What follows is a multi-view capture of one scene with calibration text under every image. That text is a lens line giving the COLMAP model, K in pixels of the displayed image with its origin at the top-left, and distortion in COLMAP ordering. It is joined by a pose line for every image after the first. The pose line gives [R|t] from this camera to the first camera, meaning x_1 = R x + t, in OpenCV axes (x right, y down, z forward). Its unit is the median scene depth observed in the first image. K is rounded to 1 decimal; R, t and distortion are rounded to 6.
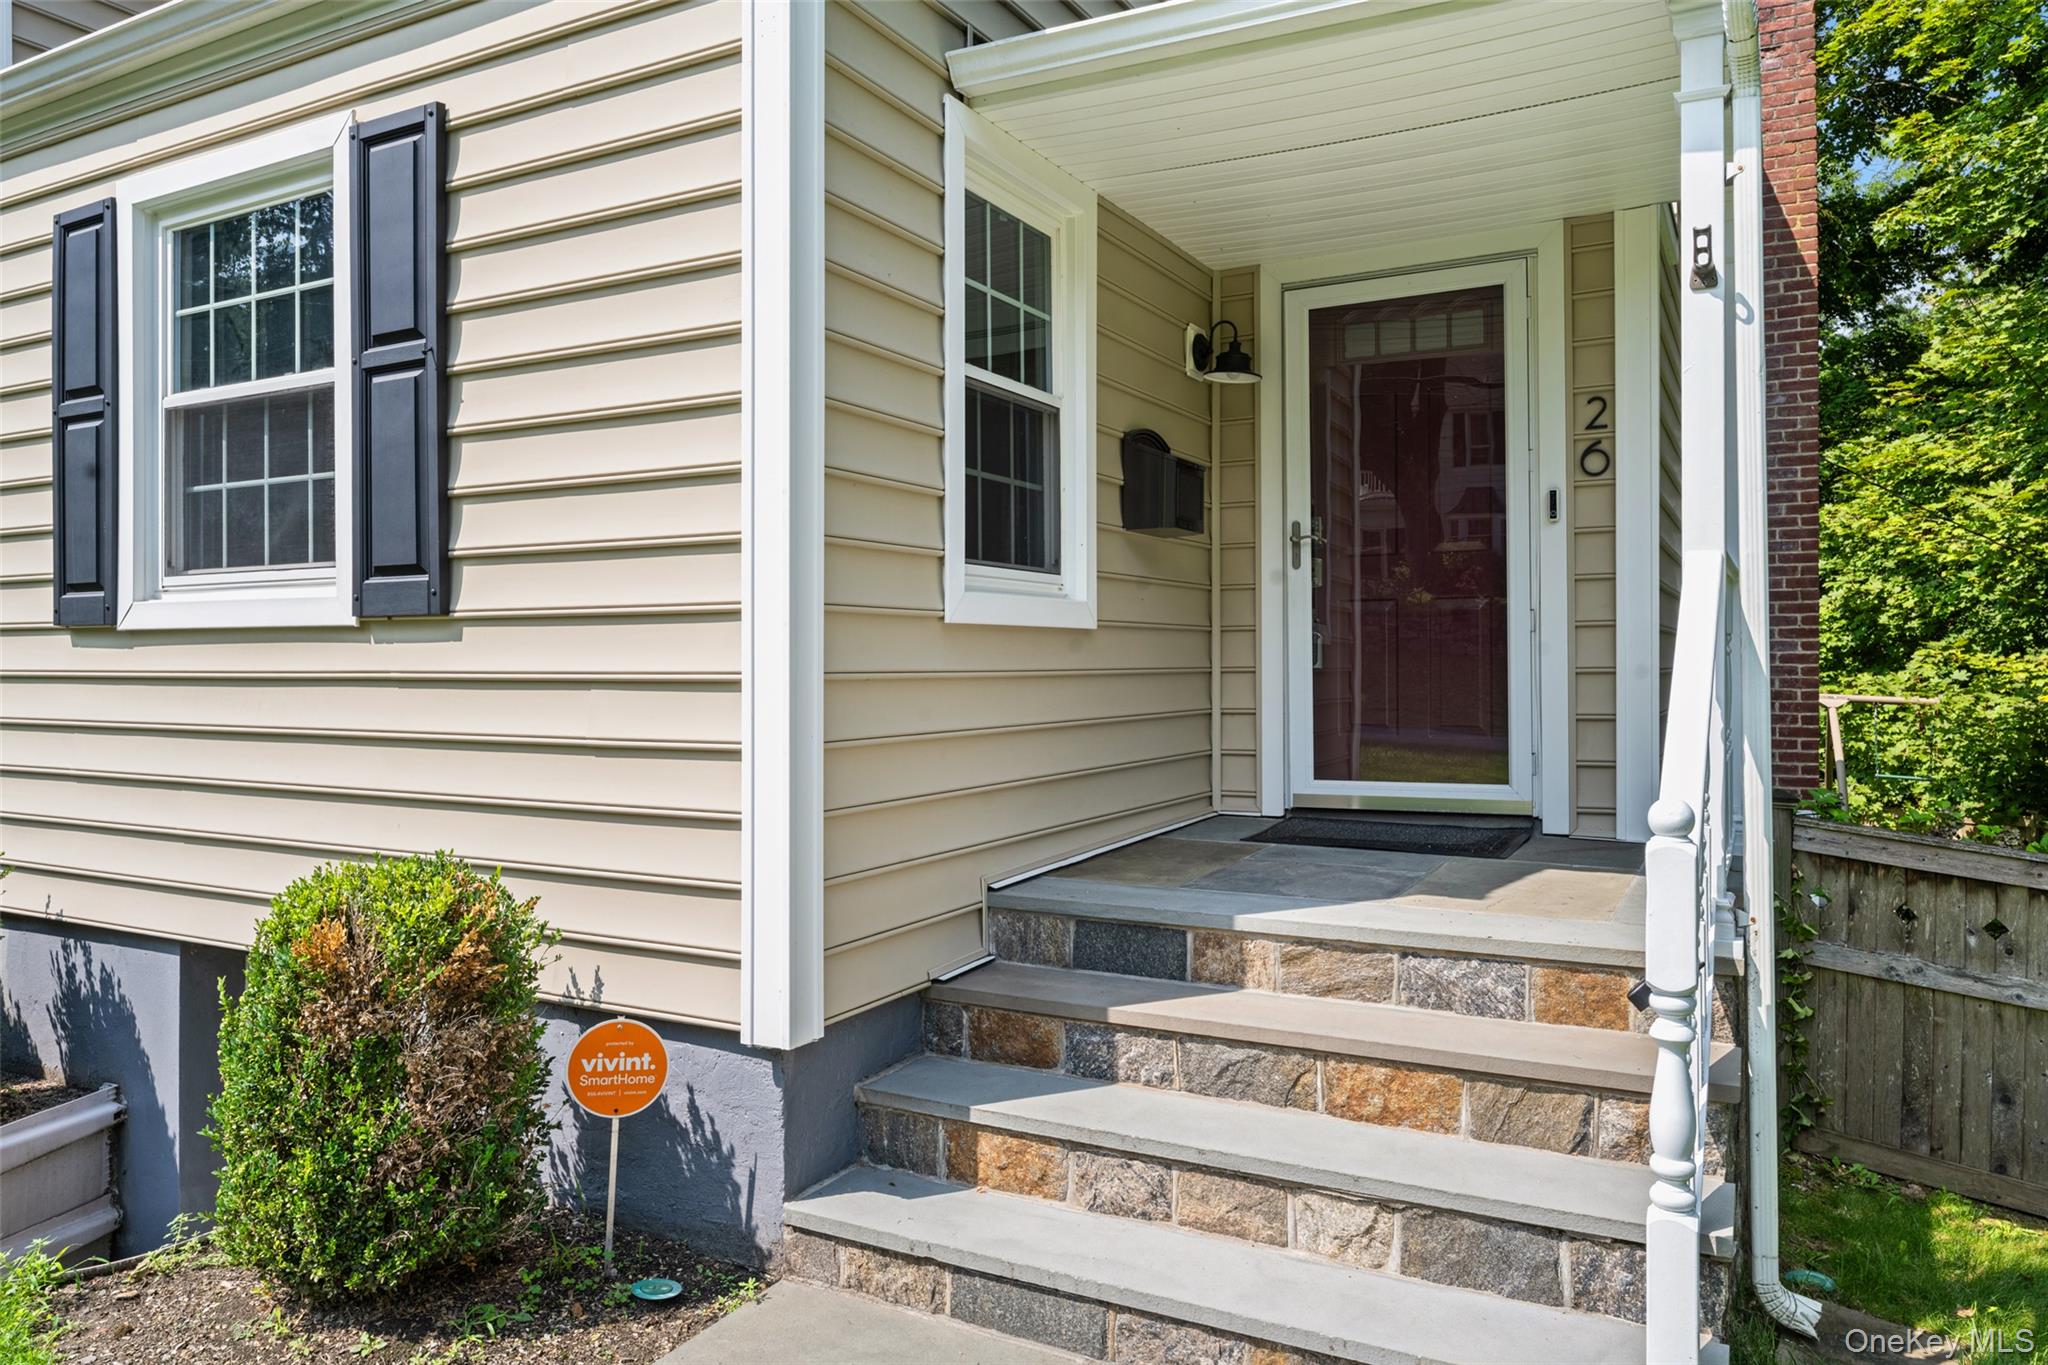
lens RADIAL K [[1379.7, 0, 1016.5], [0, 1379.7, 639.5], [0, 0, 1]] dist [0.000067, -0.001167]
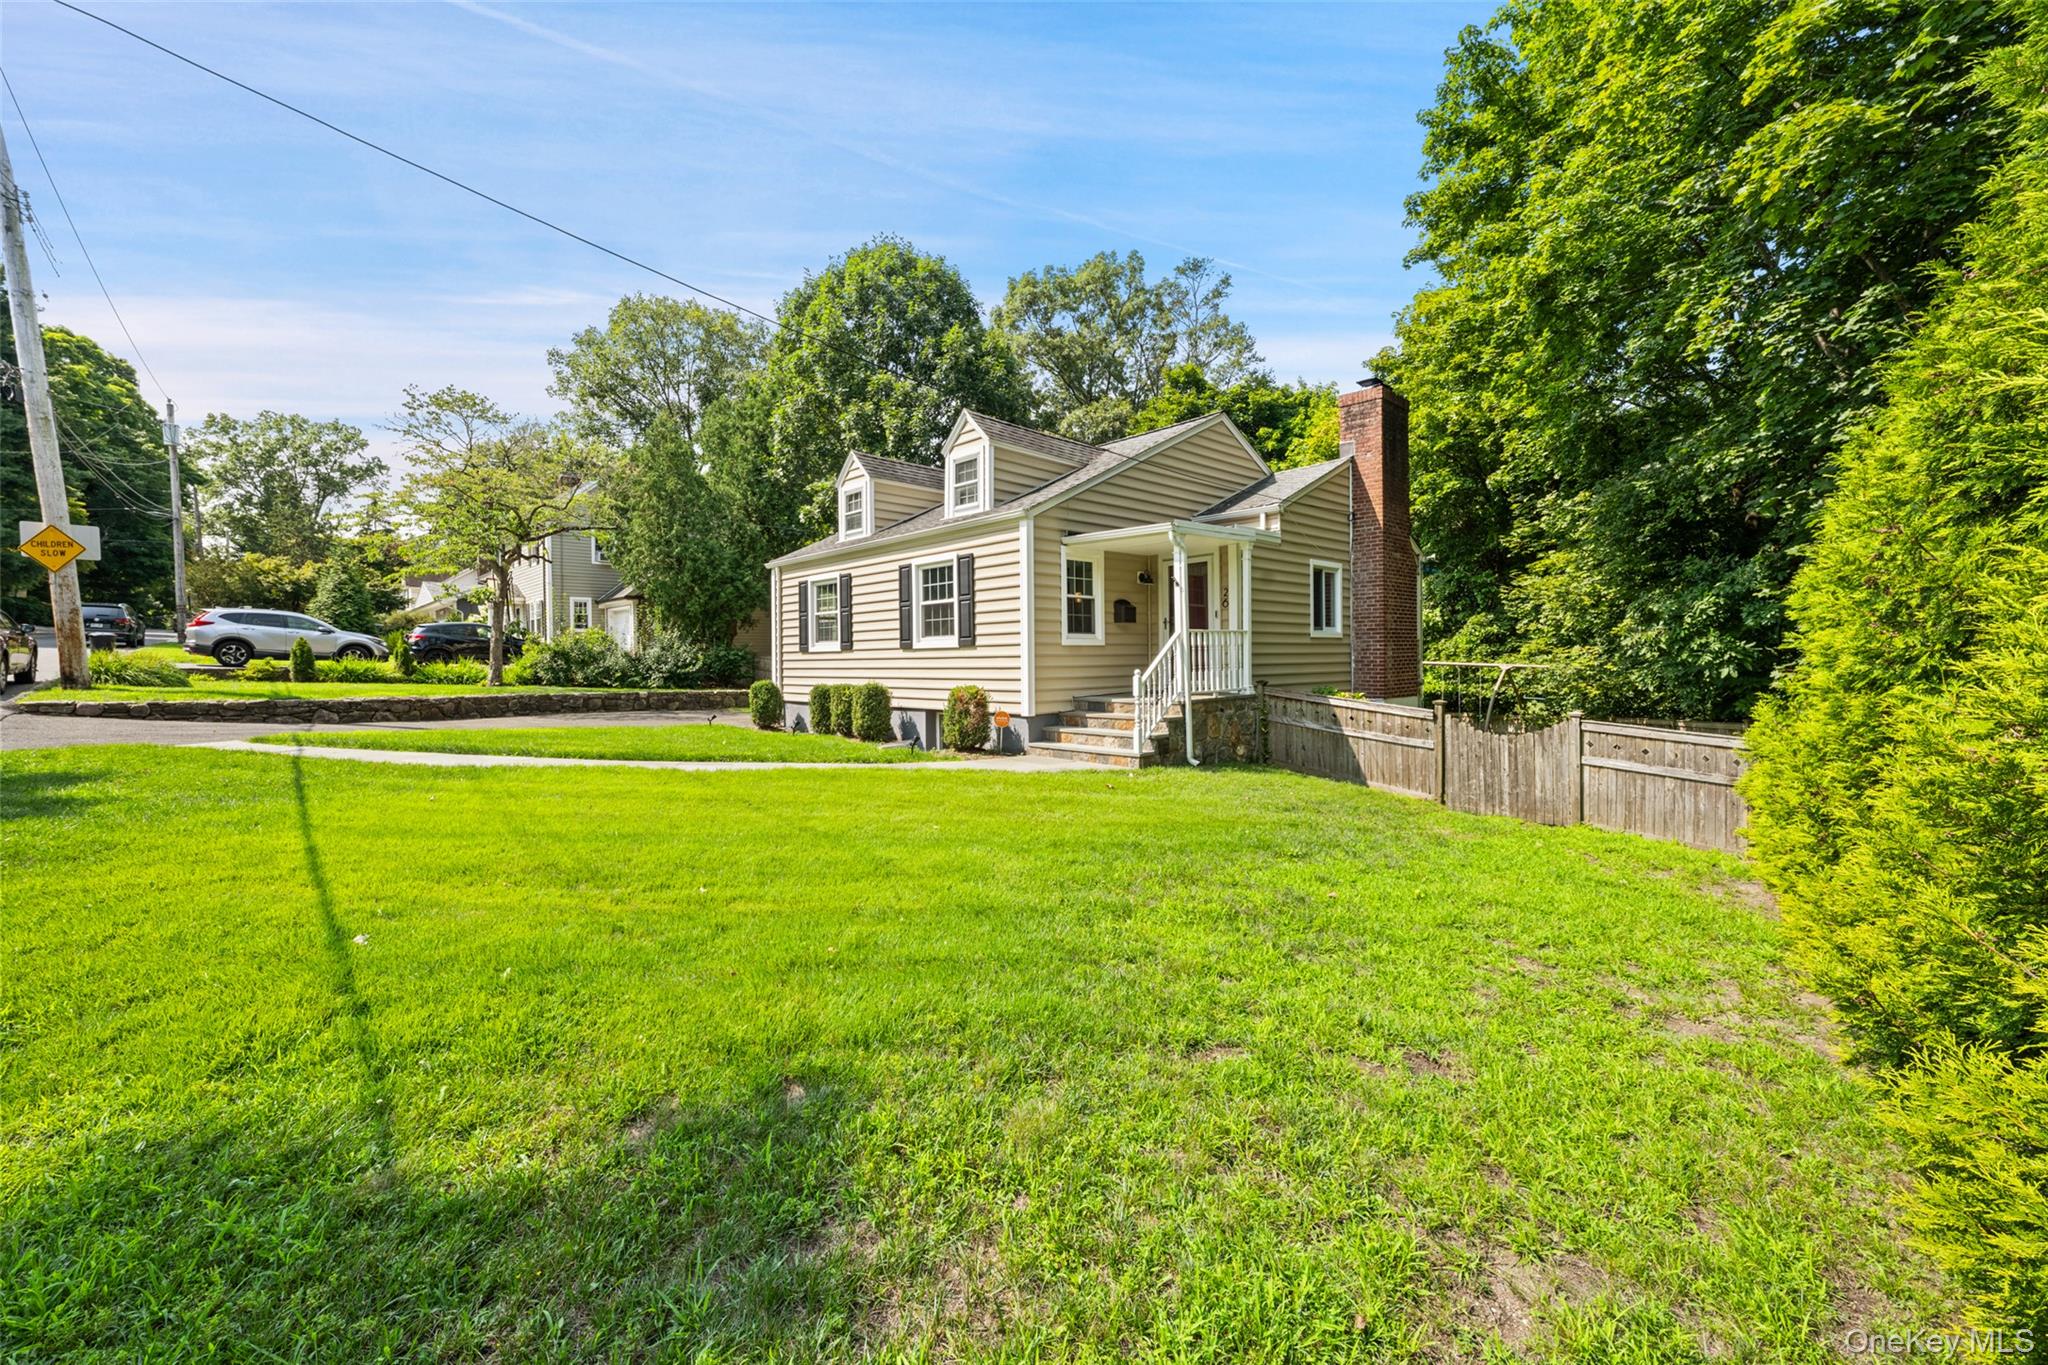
lens RADIAL K [[828.3, 0, 1014.0], [0, 828.3, 645.1], [0, 0, 1]] dist [-0.001695, -0.000071]
pose [[0.944600, -0.016084, -0.327830, 0.732618], [0.016781, 0.999859, -0.000704, -0.012086], [0.327796, -0.004837, 0.944736, -1.848548]]
